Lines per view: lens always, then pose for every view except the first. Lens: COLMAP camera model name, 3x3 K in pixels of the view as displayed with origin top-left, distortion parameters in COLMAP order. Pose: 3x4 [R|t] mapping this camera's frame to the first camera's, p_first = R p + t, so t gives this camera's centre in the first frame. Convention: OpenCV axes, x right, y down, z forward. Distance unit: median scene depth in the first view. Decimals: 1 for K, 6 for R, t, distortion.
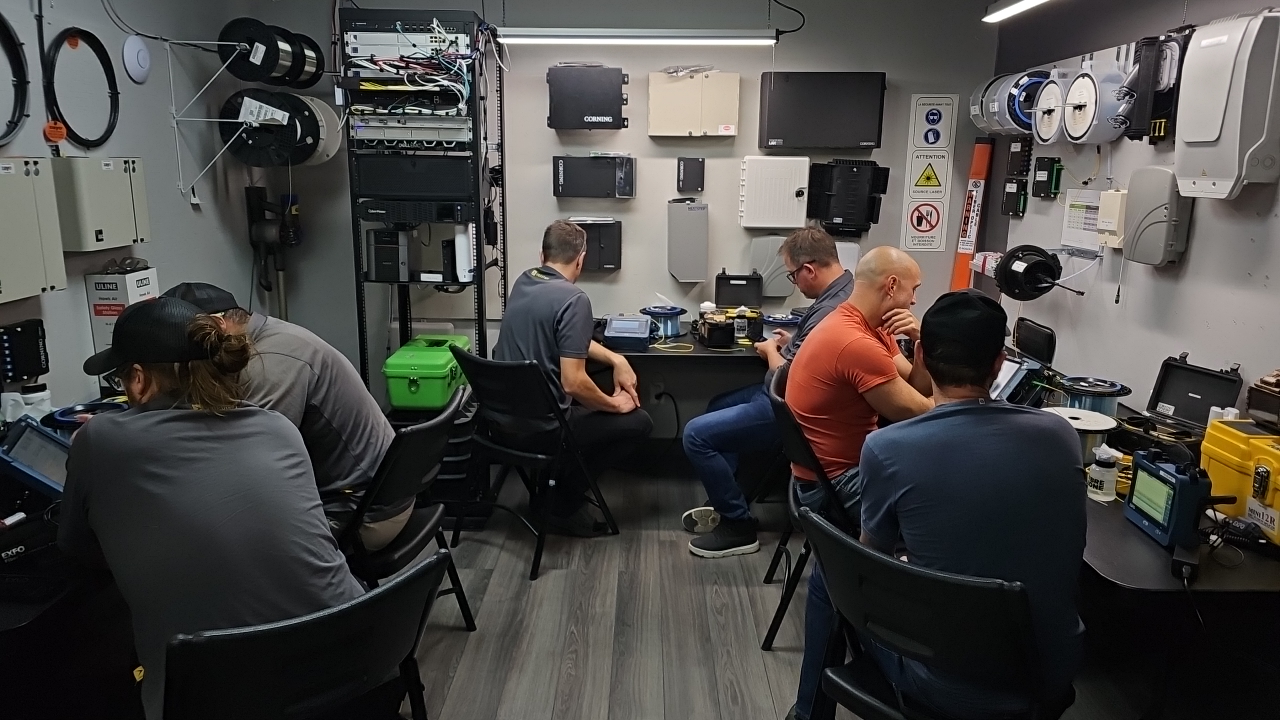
lens RADIAL K [[832.4, 0, 640.0], [0, 832.4, 360.0], [0, 0, 1]] dist [0.066956, -0.092766]
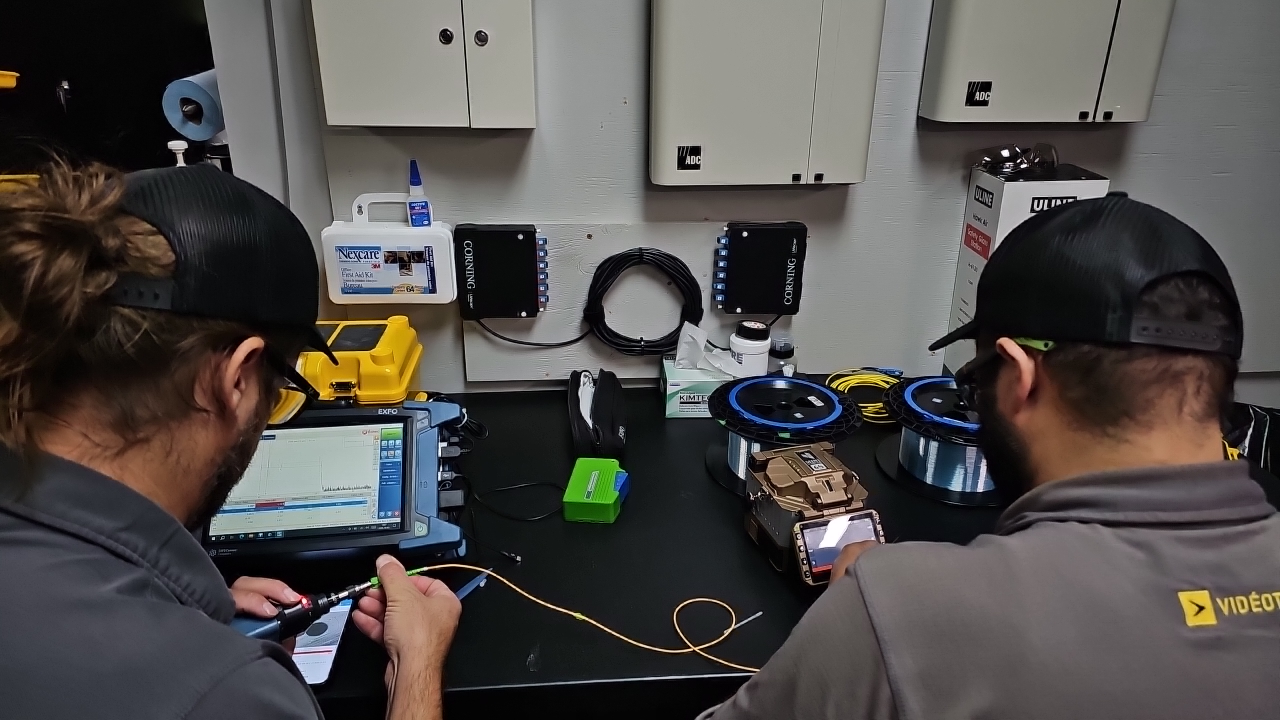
lens RADIAL K [[757.0, 0, 633.5], [0, 757.0, 351.8], [0, 0, 1]] dist [0.062034, -0.064673]
pose [[0.102744, 0.335605, -0.936383, -0.173219], [-0.233049, 0.923285, 0.305340, -0.096567], [0.967022, 0.186851, 0.173074, 0.749211]]
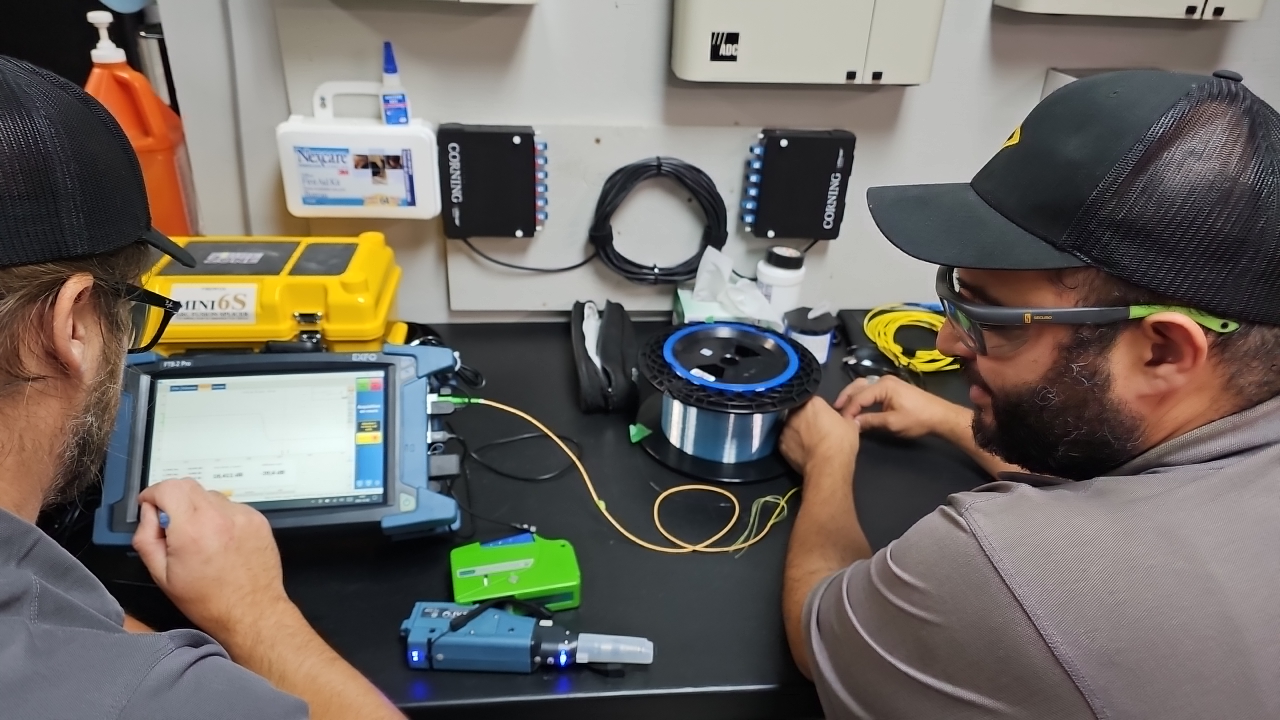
lens RADIAL K [[832.4, 0, 640.0], [0, 832.4, 360.0], [0, 0, 1]] dist [0.066956, -0.092766]
pose [[0.108301, 0.435042, -0.893873, -0.201164], [-0.256640, 0.880918, 0.397643, -0.090818], [0.960420, 0.186338, 0.207054, 0.742473]]
